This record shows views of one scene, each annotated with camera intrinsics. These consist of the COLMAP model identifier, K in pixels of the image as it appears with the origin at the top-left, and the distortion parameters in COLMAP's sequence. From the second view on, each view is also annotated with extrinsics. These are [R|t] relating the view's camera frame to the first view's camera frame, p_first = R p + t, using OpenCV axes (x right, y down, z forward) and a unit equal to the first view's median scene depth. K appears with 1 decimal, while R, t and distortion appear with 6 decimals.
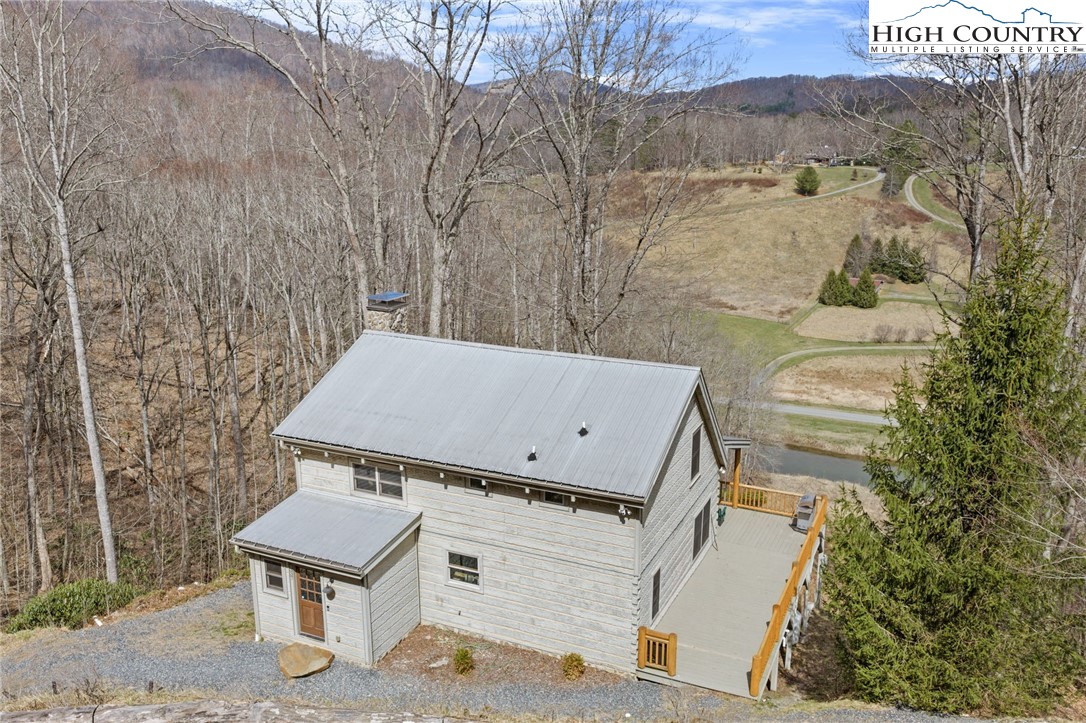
lens RADIAL K [[938.5, 0, 543.0], [0, 938.5, 361.5], [0, 0, 1]] dist [-0.068133, -0.001363]
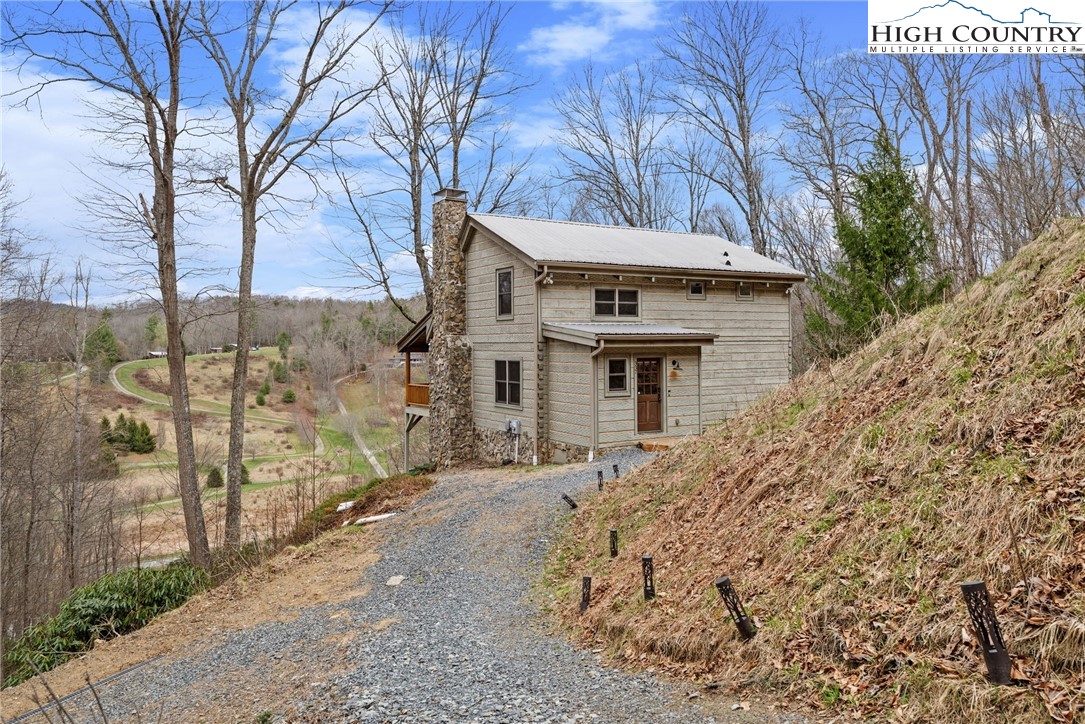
lens RADIAL K [[776.8, 0, 542.5], [0, 776.8, 362.0], [0, 0, 1]] dist [-0.002916, -0.000872]
pose [[0.579258, -0.021385, 0.814863, -0.085793], [0.210046, 0.969814, -0.123863, 0.025494], [-0.787617, 0.242908, 0.566265, 0.048998]]
